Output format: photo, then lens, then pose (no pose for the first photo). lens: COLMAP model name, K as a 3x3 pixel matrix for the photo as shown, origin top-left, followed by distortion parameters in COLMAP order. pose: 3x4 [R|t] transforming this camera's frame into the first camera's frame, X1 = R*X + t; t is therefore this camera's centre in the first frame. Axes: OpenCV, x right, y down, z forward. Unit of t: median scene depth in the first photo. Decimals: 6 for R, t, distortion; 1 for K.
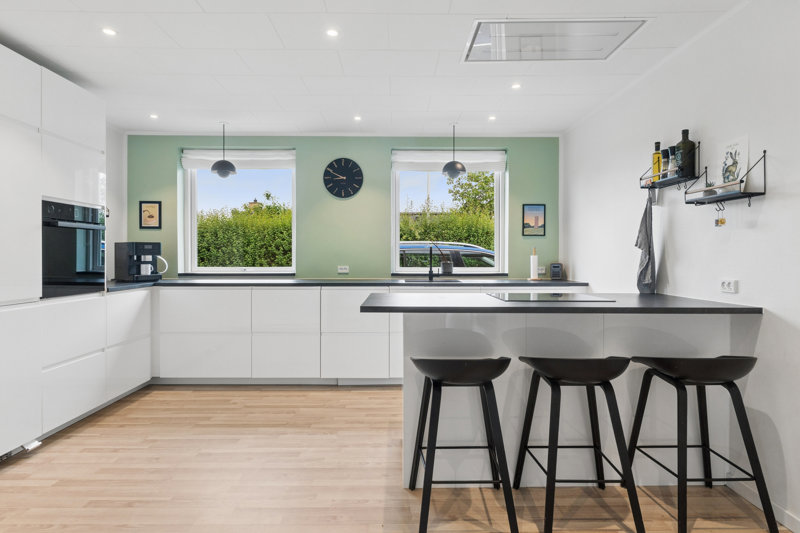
lens RADIAL K [[457.0, 0, 388.0], [0, 457.0, 259.5], [0, 0, 1]] dist [-0.003006, 0.002511]
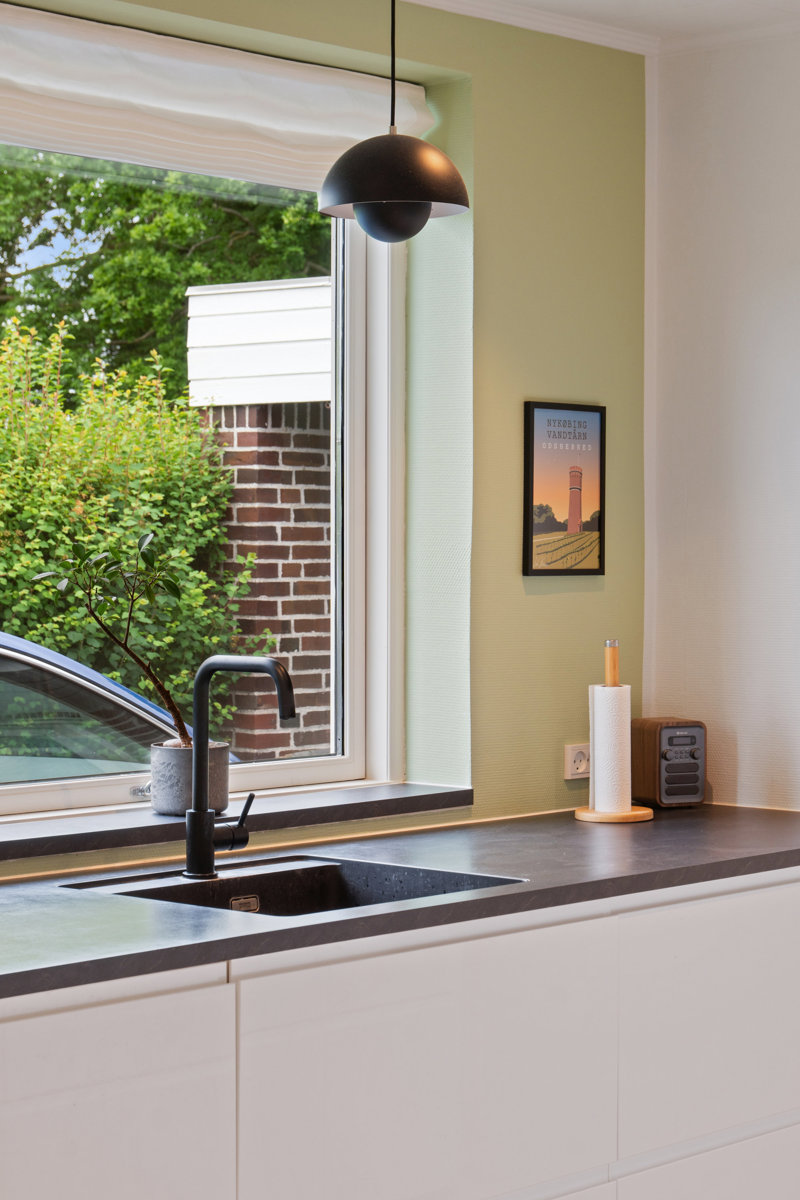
lens RADIAL K [[2632.8, 0, 401.5], [0, 2632.8, 596.1], [0, 0, 1]] dist [-0.041534, 0.000000]
pose [[0.664503, -0.014684, 0.747141, -0.600007], [0.008809, 0.999891, 0.011817, -0.065914], [-0.747234, -0.001271, 0.664560, 0.404092]]
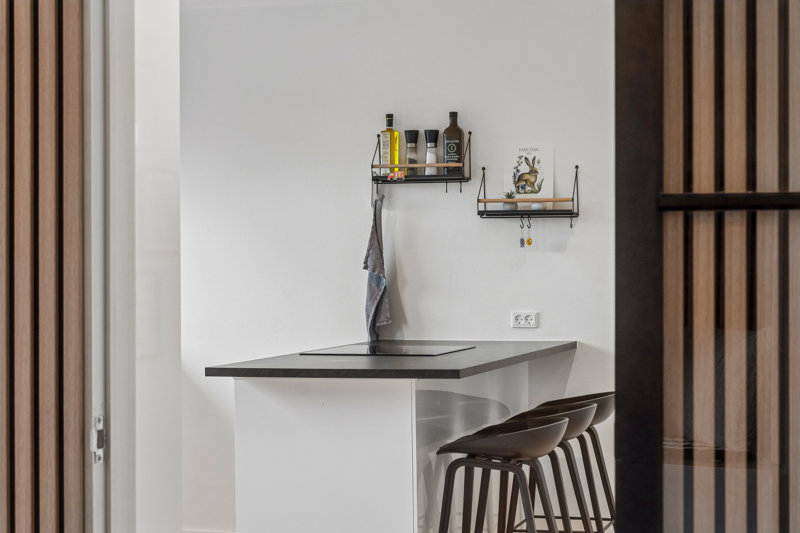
lens RADIAL K [[1667.4, 0, 397.2], [0, 1667.4, 267.4], [0, 0, 1]] dist [0.073328, 0.000000]
pose [[0.291648, -0.007193, 0.956499, -1.260638], [0.013464, 0.999904, 0.003414, -0.028558], [-0.956431, 0.011883, 0.291717, 0.199264]]
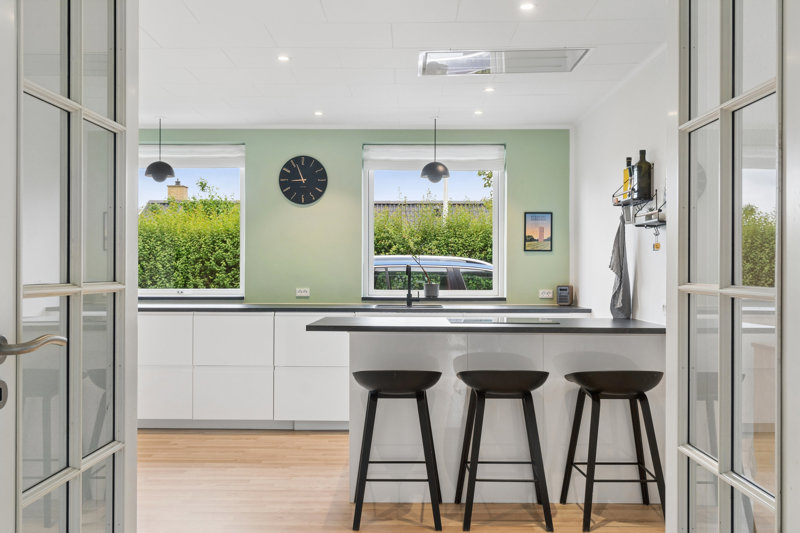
lens RADIAL K [[775.1, 0, 372.4], [0, 775.1, 267.0], [0, 0, 1]] dist [0.010674, 0.000000]
pose [[0.999499, 0.002111, -0.031587, 0.081214], [-0.002515, 0.999915, -0.012786, -0.006751], [0.031557, 0.012859, 0.999419, -0.440822]]
